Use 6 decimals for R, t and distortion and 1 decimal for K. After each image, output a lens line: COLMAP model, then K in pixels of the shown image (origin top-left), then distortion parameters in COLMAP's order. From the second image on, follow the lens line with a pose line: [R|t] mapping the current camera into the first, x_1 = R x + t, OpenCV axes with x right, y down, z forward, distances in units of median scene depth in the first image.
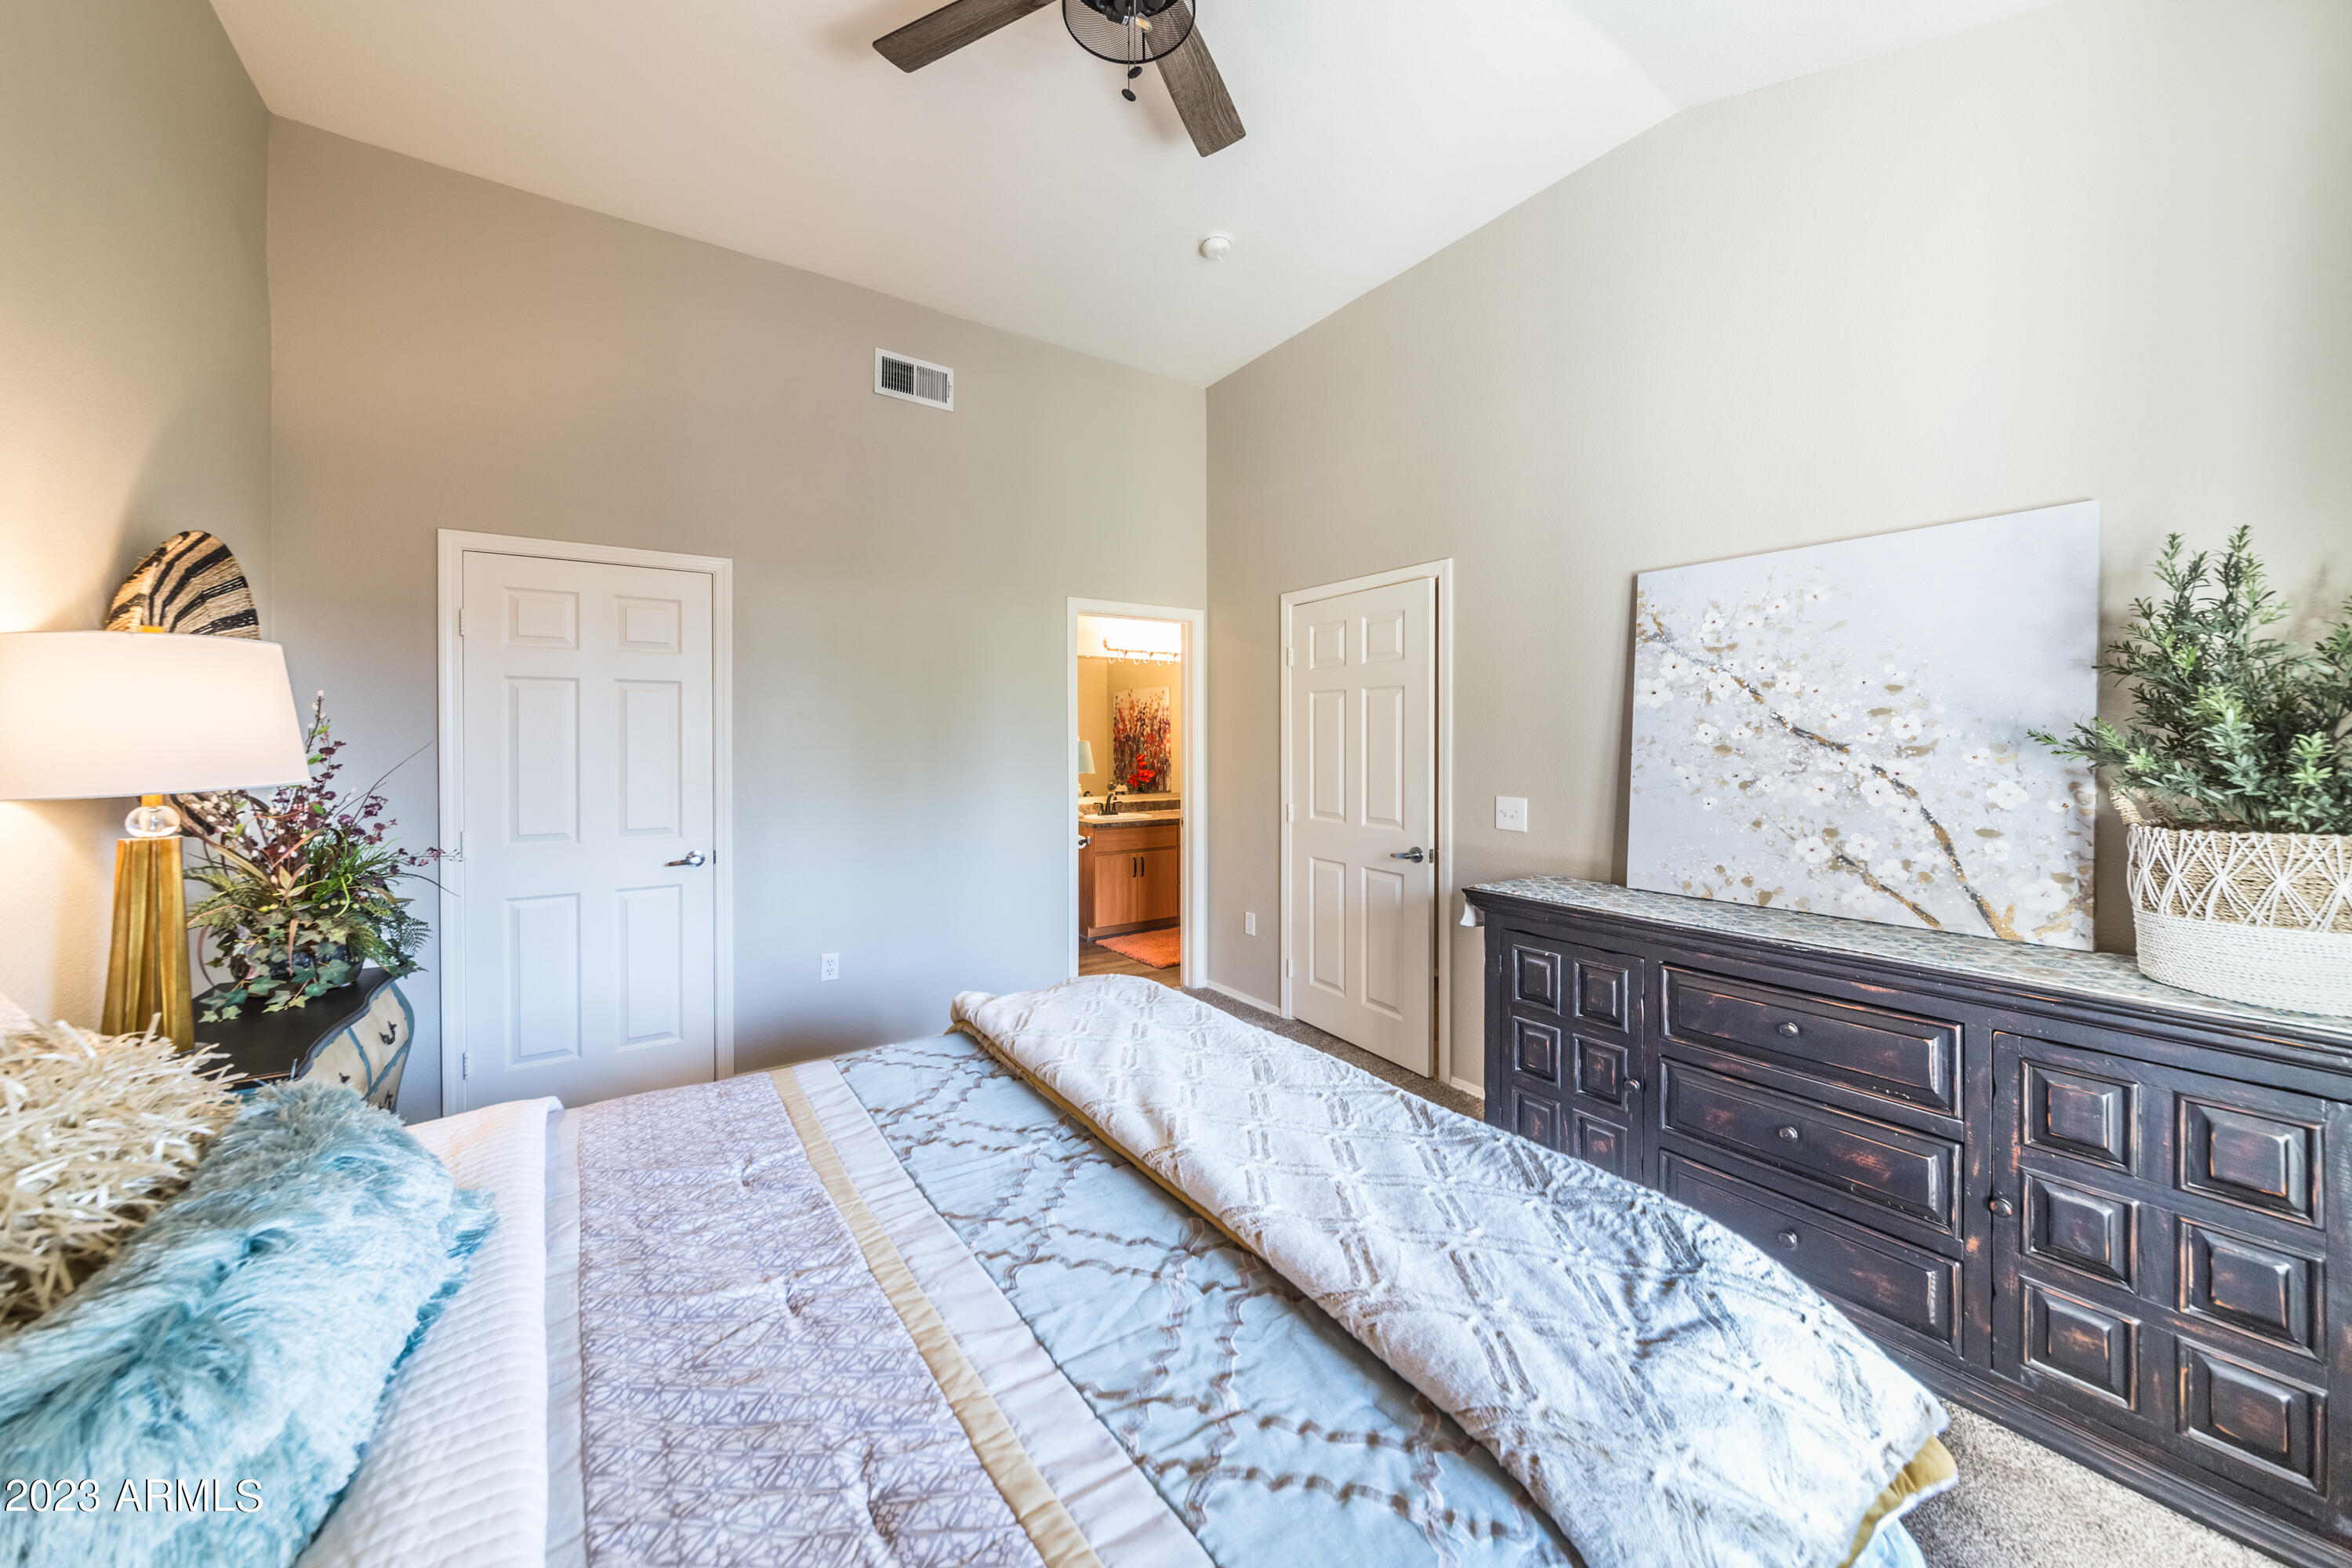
lens RADIAL K [[830.3, 0, 1175.1], [0, 830.3, 758.3], [0, 0, 1]] dist [-0.014587, 0.004219]
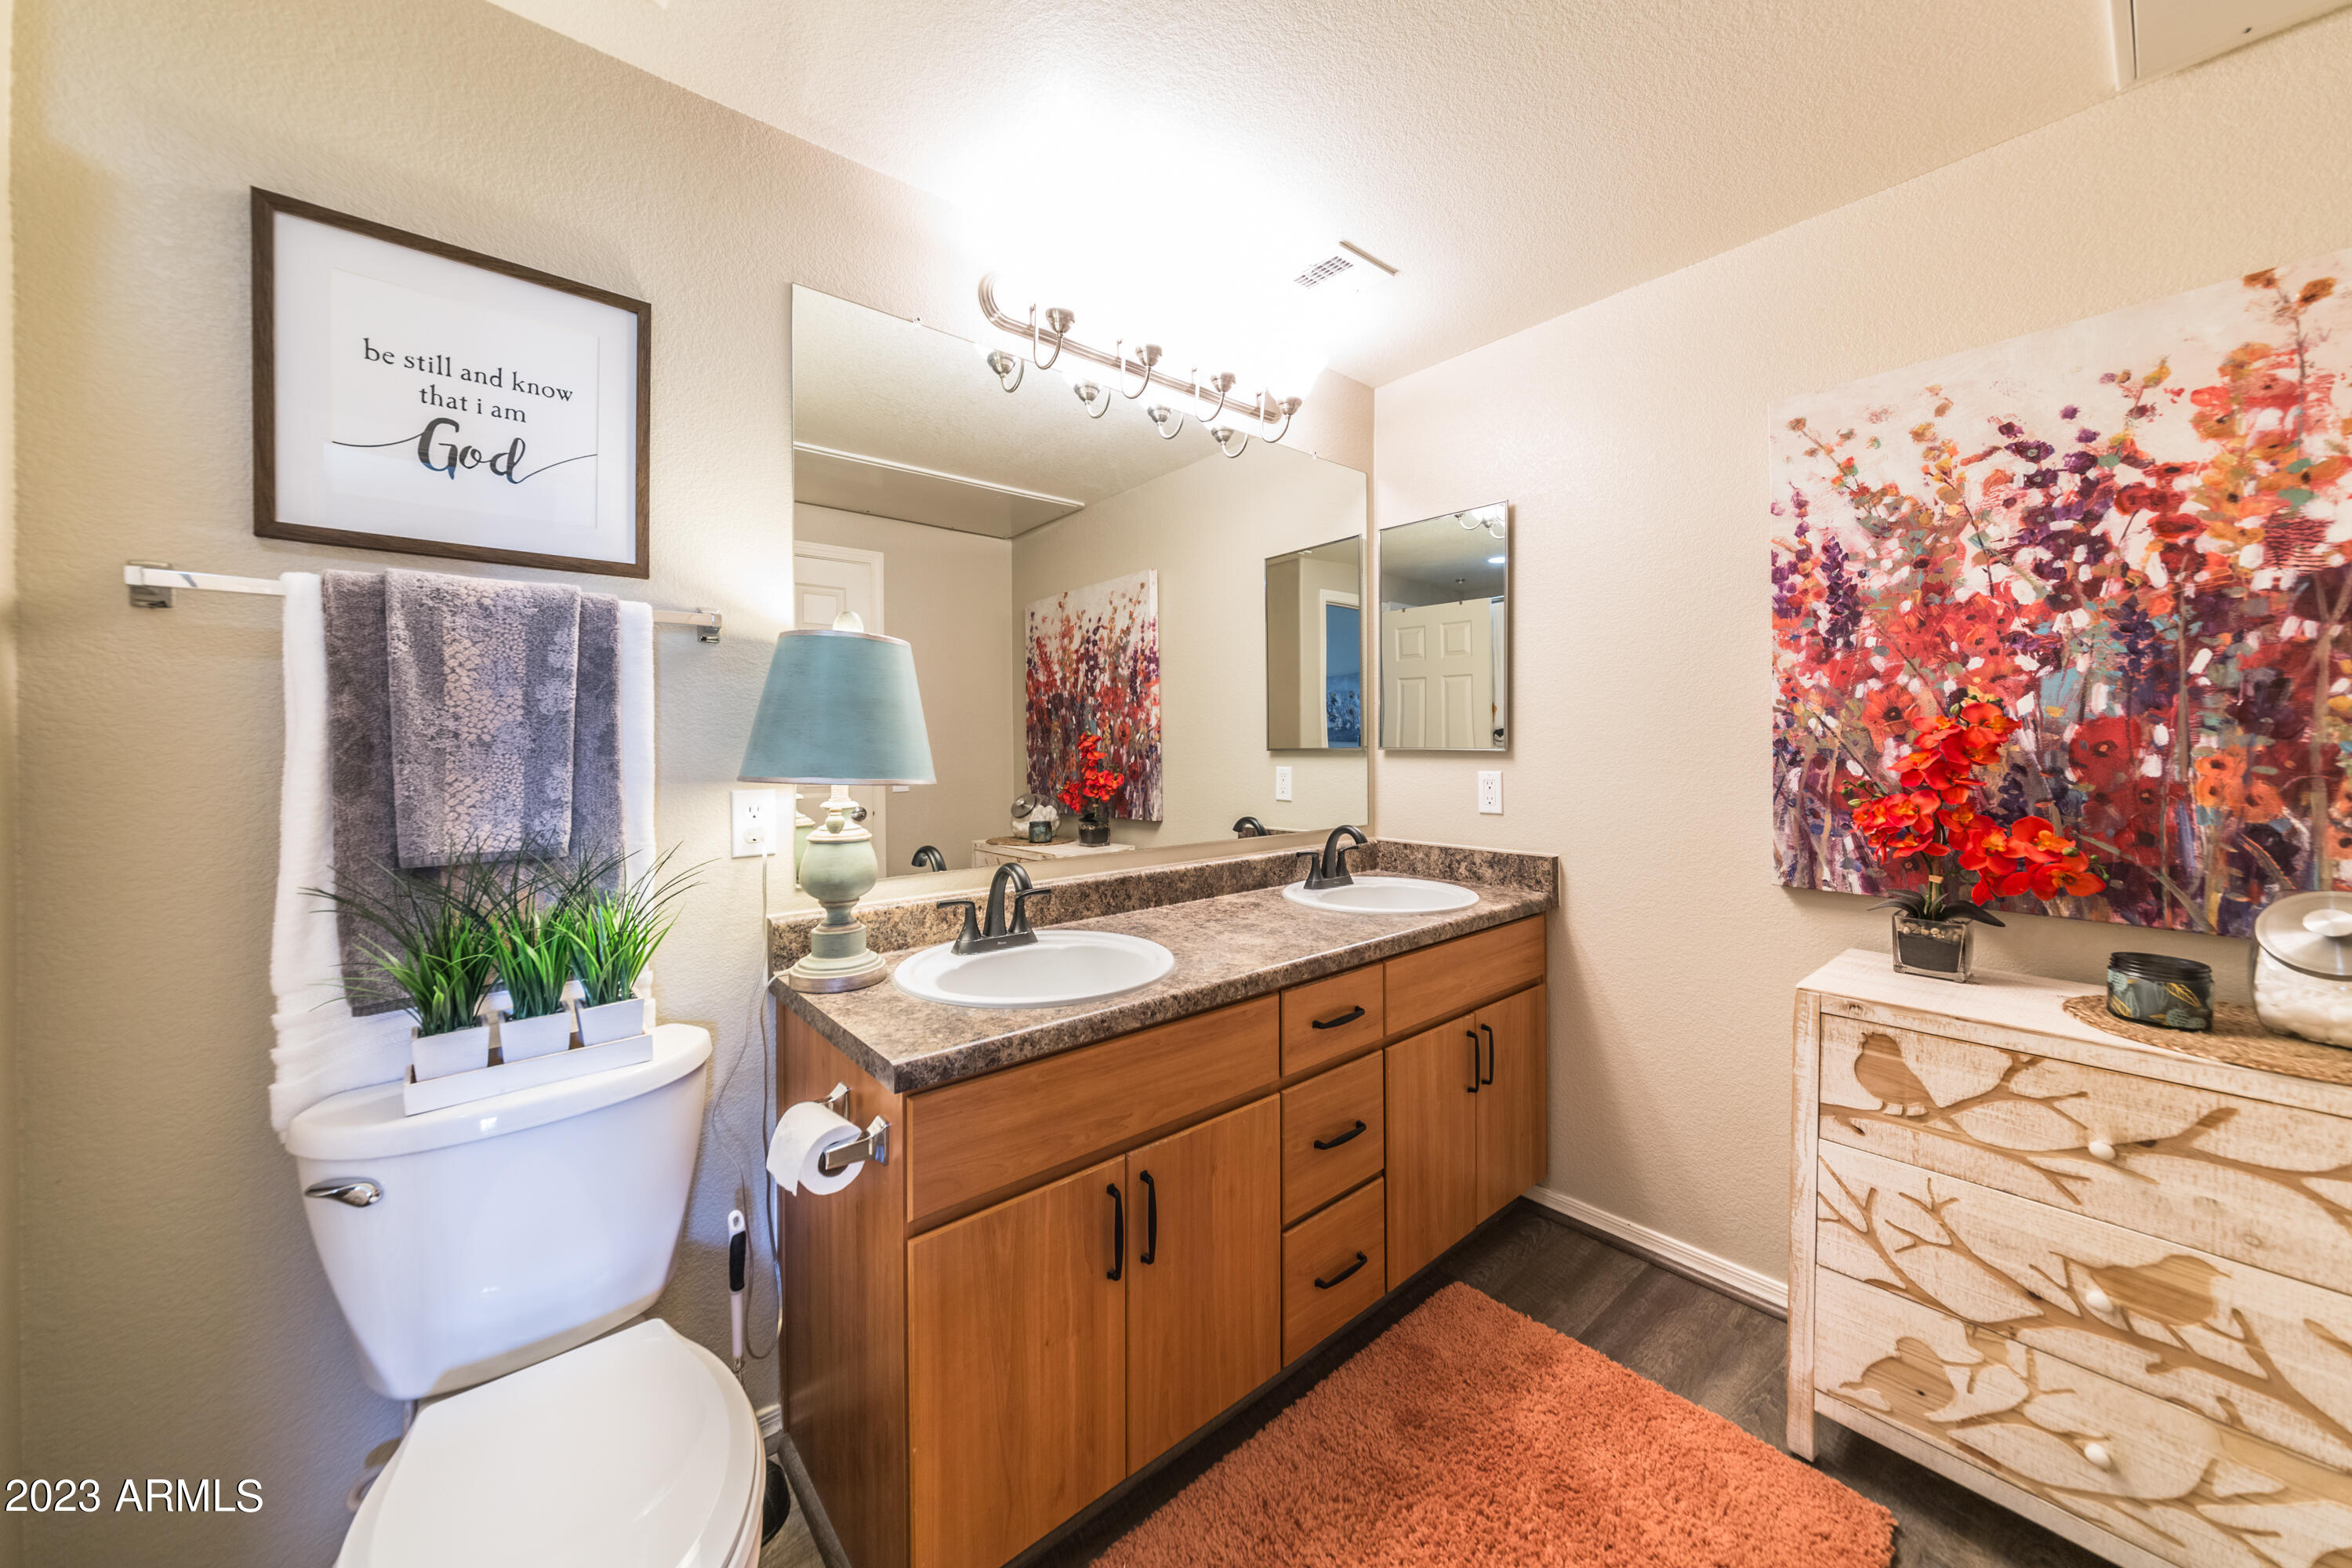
lens RADIAL K [[830.3, 0, 1194.2], [0, 830.3, 746.8], [0, 0, 1]] dist [-0.014587, 0.004219]
pose [[0.993678, -0.011175, 0.111707, -0.035434], [0.011670, 0.999925, -0.003775, 0.003483], [-0.111656, 0.005055, 0.993734, 0.568000]]
